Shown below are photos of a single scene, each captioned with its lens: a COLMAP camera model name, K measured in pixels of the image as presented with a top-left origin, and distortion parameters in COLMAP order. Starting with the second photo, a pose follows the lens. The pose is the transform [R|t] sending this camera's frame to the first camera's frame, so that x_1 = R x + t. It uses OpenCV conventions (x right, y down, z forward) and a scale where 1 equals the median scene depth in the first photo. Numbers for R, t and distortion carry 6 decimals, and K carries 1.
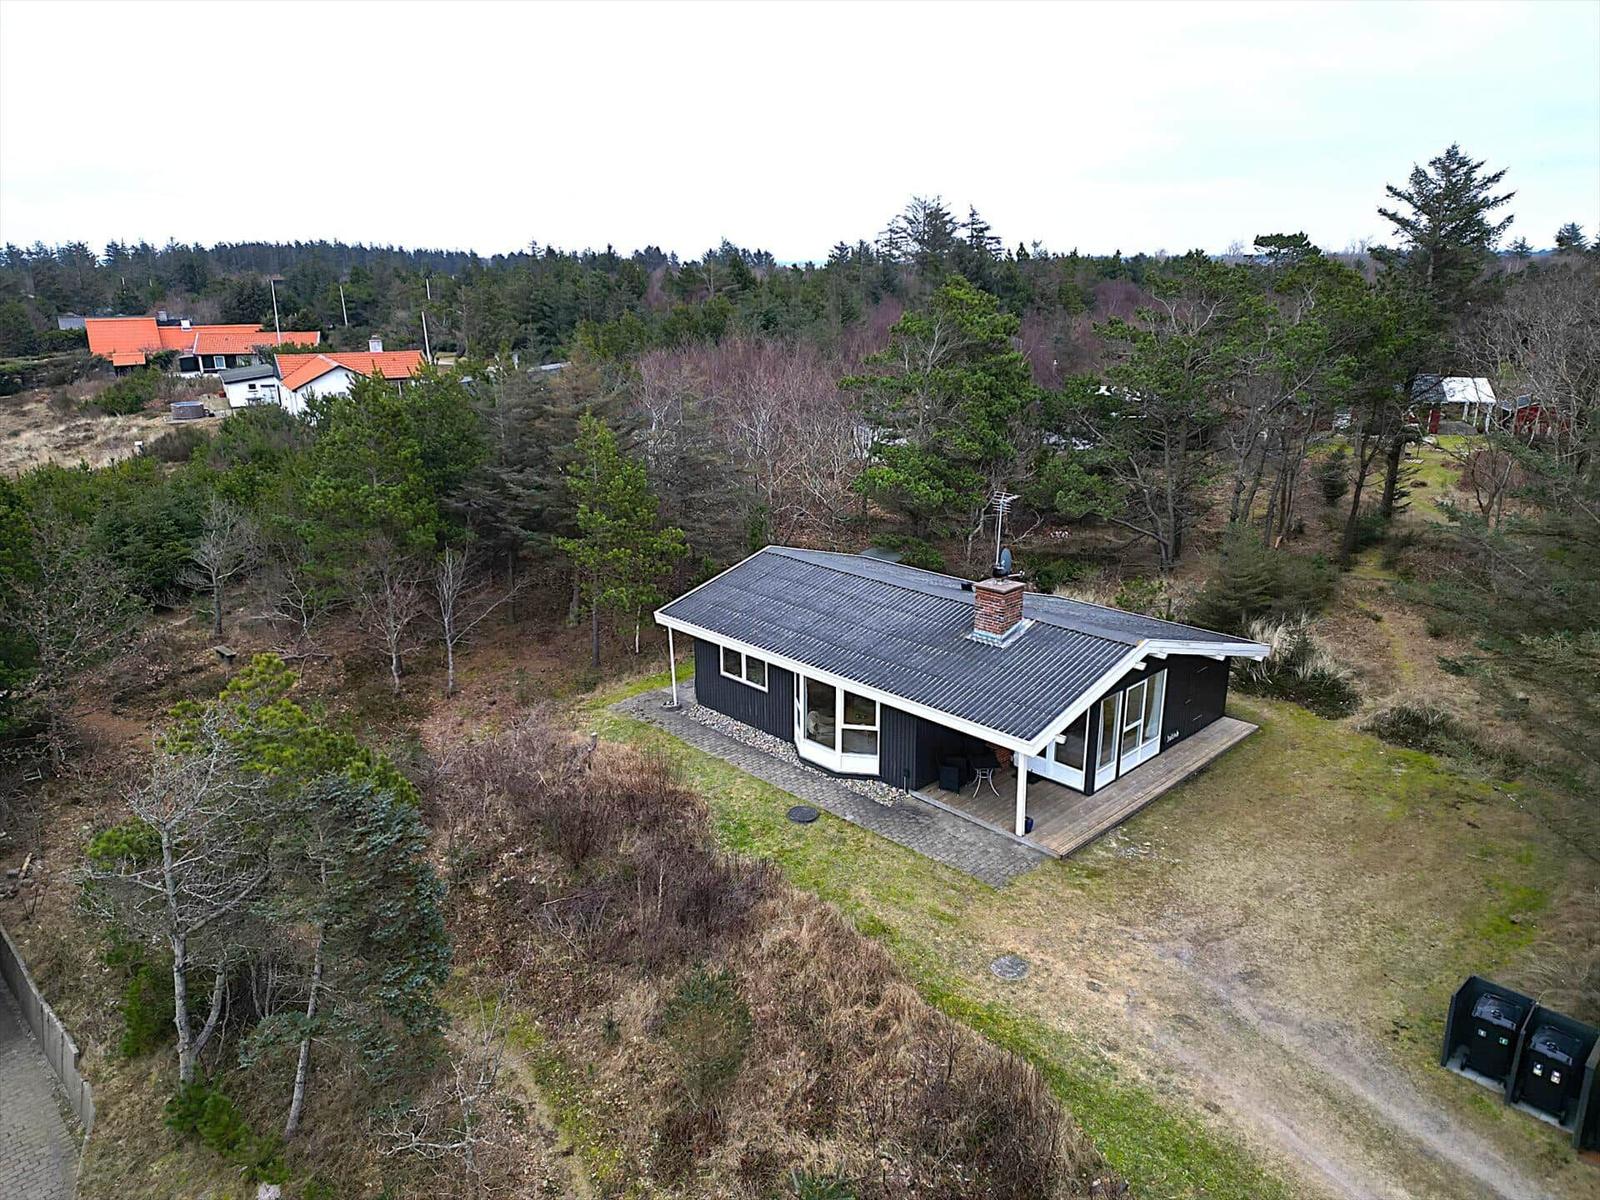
lens RADIAL K [[1105.7, 0, 792.7], [0, 1105.7, 601.8], [0, 0, 1]] dist [0.057421, -0.044399]
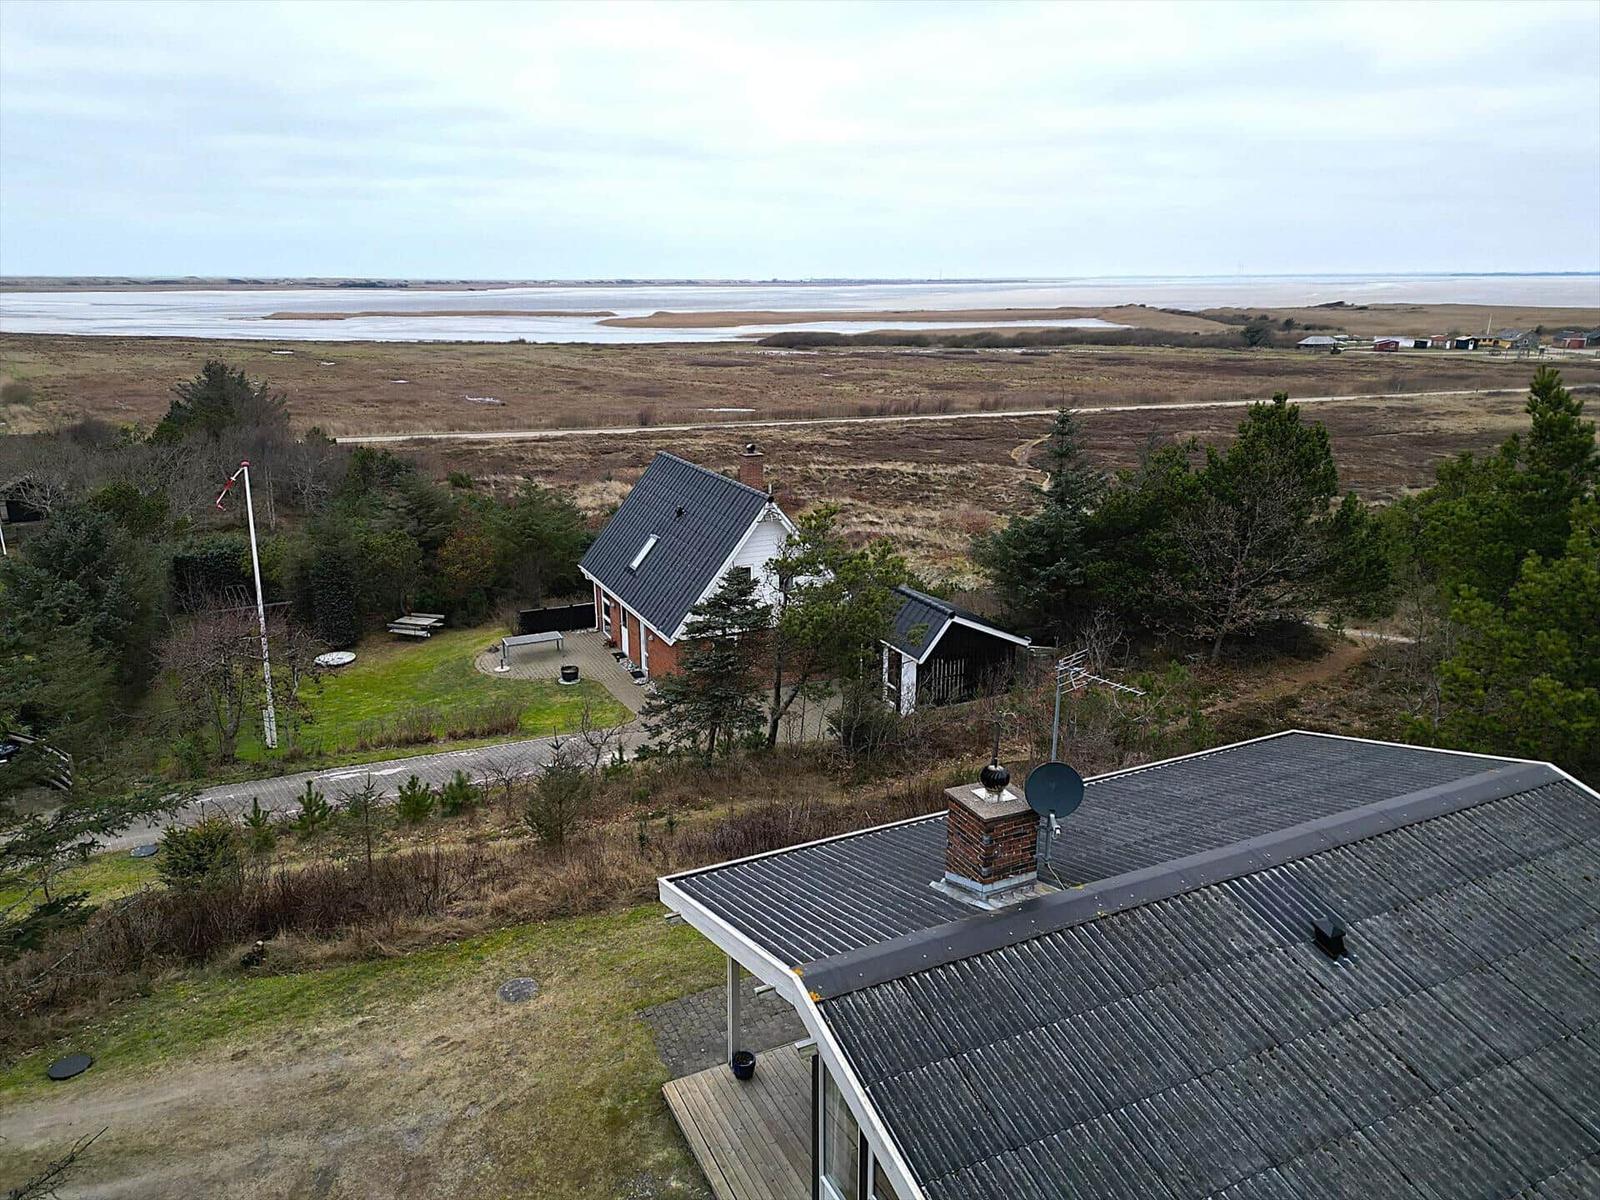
lens RADIAL K [[1105.7, 0, 804.8], [0, 1105.7, 599.9], [0, 0, 1]] dist [0.057421, -0.044399]
pose [[-0.308985, 0.267526, -0.912665, 0.886296], [-0.273734, 0.894001, 0.354728, -0.346672], [0.910823, 0.359433, -0.203002, 1.315439]]
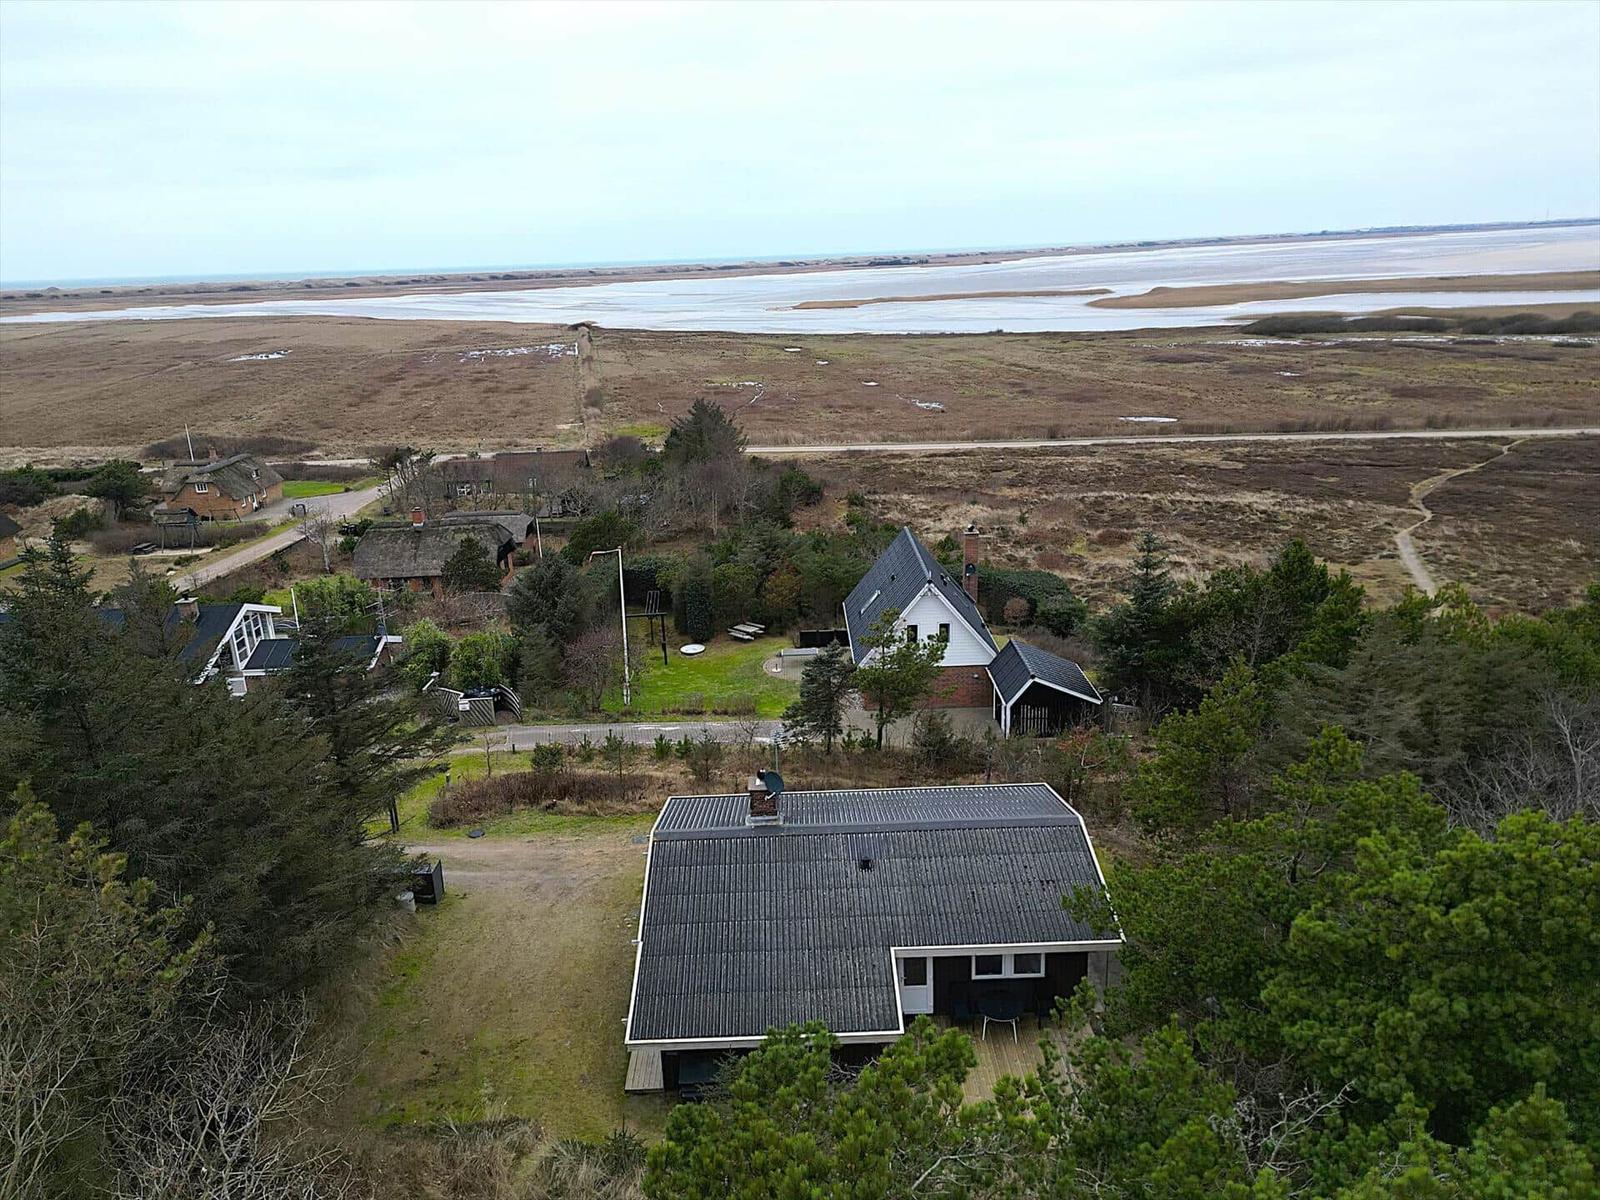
lens RADIAL K [[1105.7, 0, 805.6], [0, 1105.7, 599.0], [0, 0, 1]] dist [0.057421, -0.044399]
pose [[-0.683541, 0.243242, -0.688189, 1.292417], [-0.173230, 0.861840, 0.476679, -1.076156], [0.709058, 0.445045, -0.546966, 2.168065]]
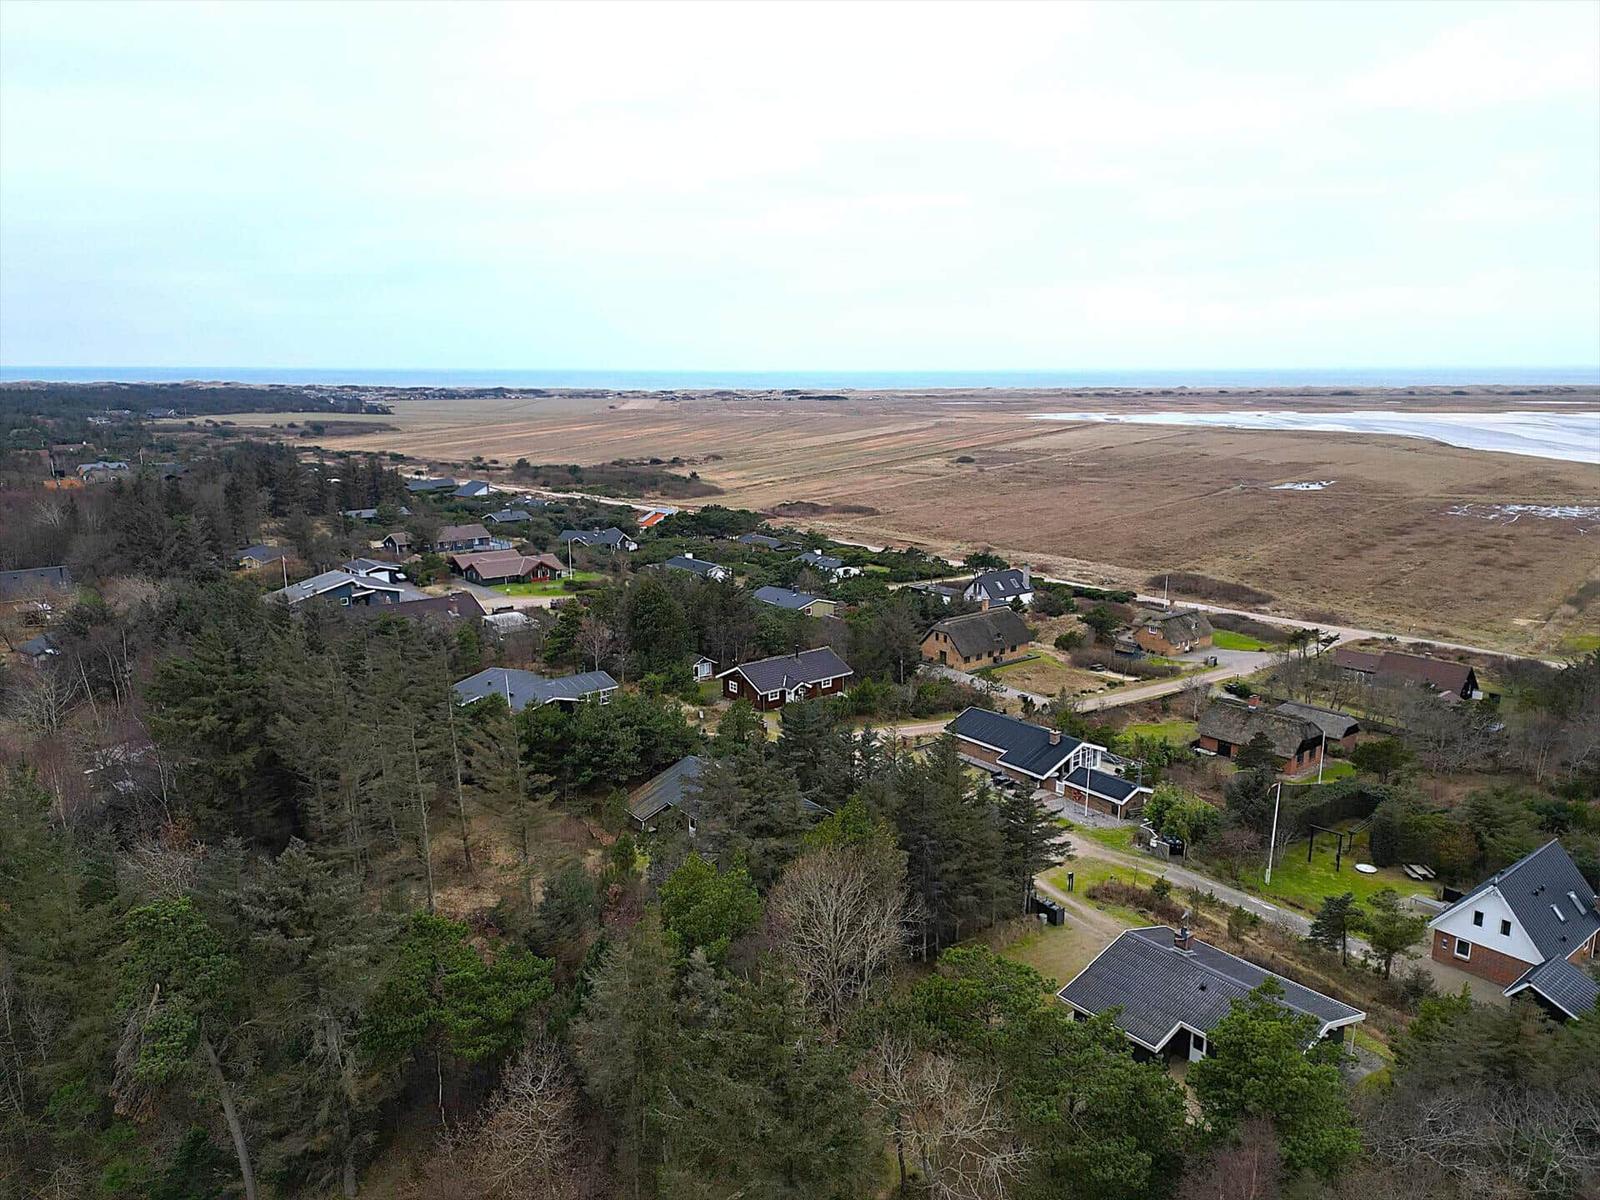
lens RADIAL K [[1105.7, 0, 801.9], [0, 1105.7, 604.9], [0, 0, 1]] dist [0.057421, -0.044399]
pose [[-0.996296, -0.018749, 0.083923, 1.139893], [0.024006, 0.876501, 0.480801, -2.549743], [-0.082573, 0.481034, -0.872804, 3.901919]]
